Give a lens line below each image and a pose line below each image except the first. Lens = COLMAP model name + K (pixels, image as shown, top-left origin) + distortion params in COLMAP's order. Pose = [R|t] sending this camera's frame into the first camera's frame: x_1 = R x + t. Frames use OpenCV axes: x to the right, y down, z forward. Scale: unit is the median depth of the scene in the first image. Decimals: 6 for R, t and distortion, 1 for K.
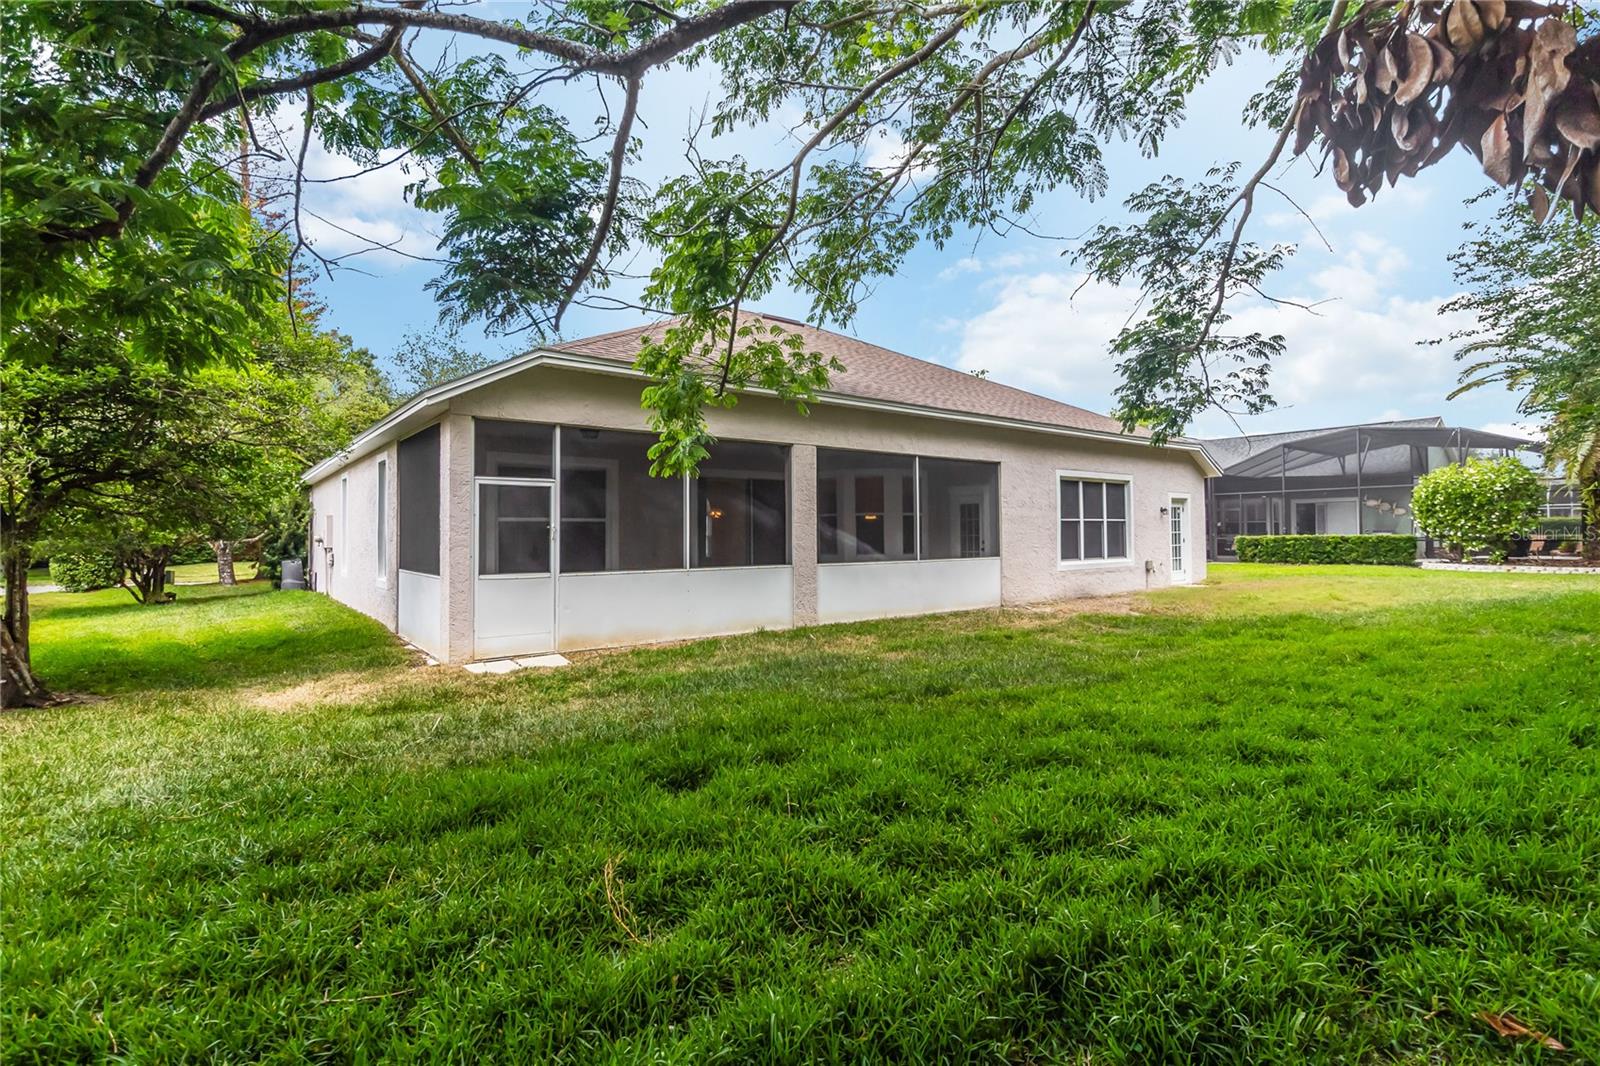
lens RADIAL K [[755.8, 0, 804.2], [0, 755.8, 530.6], [0, 0, 1]] dist [0.001009, 0.000386]
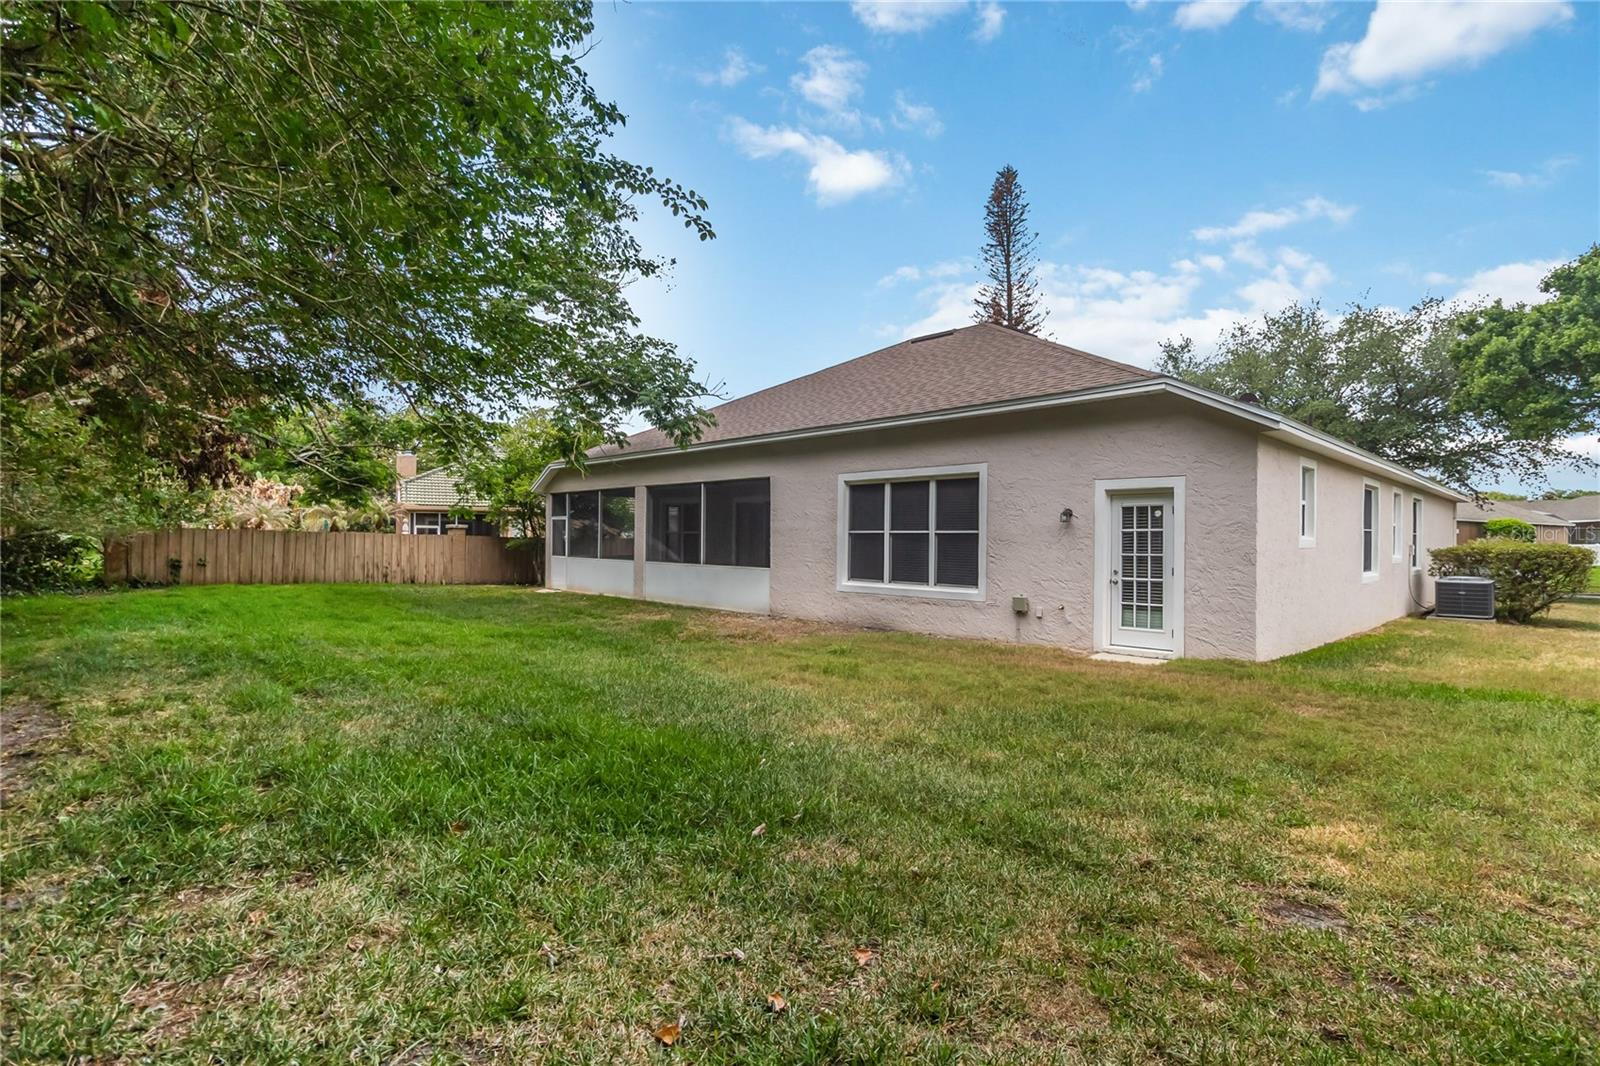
lens RADIAL K [[755.8, 0, 805.3], [0, 755.8, 534.5], [0, 0, 1]] dist [0.001009, 0.000386]
pose [[0.093246, -0.006722, -0.995620, 1.174719], [-0.020239, 0.999758, -0.008646, -0.002620], [0.995437, 0.020956, 0.093088, 0.856923]]
